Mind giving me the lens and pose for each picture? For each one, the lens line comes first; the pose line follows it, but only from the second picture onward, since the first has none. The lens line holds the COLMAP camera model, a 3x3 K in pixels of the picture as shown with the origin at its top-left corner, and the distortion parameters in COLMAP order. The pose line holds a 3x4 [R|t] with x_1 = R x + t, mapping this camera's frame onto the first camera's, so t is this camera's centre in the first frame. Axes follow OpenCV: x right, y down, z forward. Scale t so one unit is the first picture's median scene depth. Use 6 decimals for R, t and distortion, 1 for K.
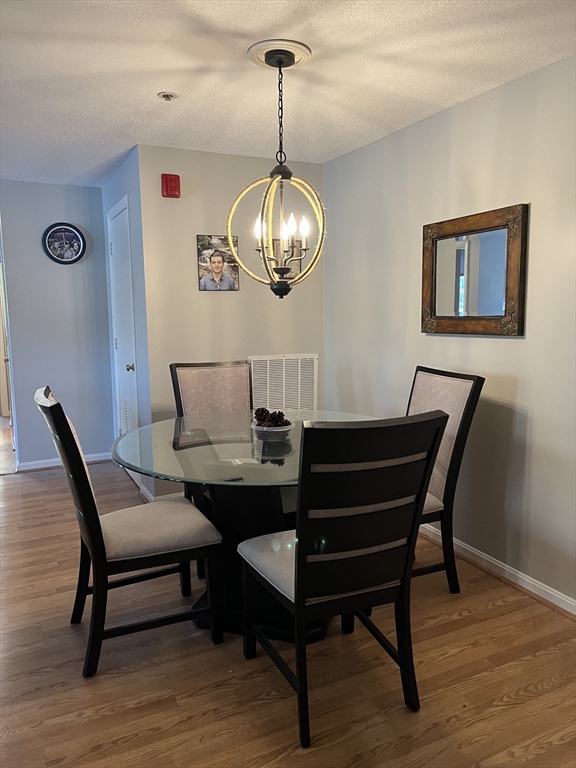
lens RADIAL K [[576.0, 0, 288.0], [0, 576.0, 384.0], [0, 0, 1]] dist [0.002788, -0.010242]
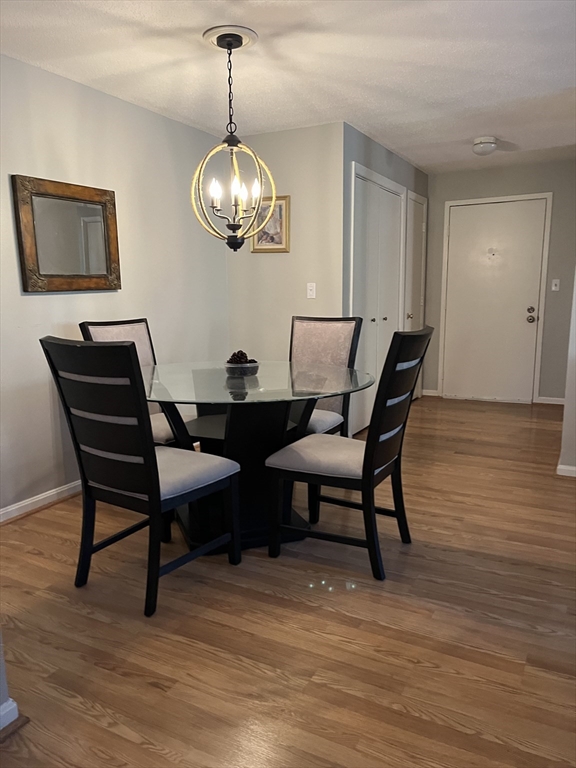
lens RADIAL K [[576.0, 0, 288.0], [0, 576.0, 384.0], [0, 0, 1]] dist [0.002788, -0.010242]
pose [[-0.575219, -0.121770, 0.808886, -0.925556], [0.123173, 0.964689, 0.232816, -0.131994], [-0.808673, 0.233553, -0.539908, 1.422500]]
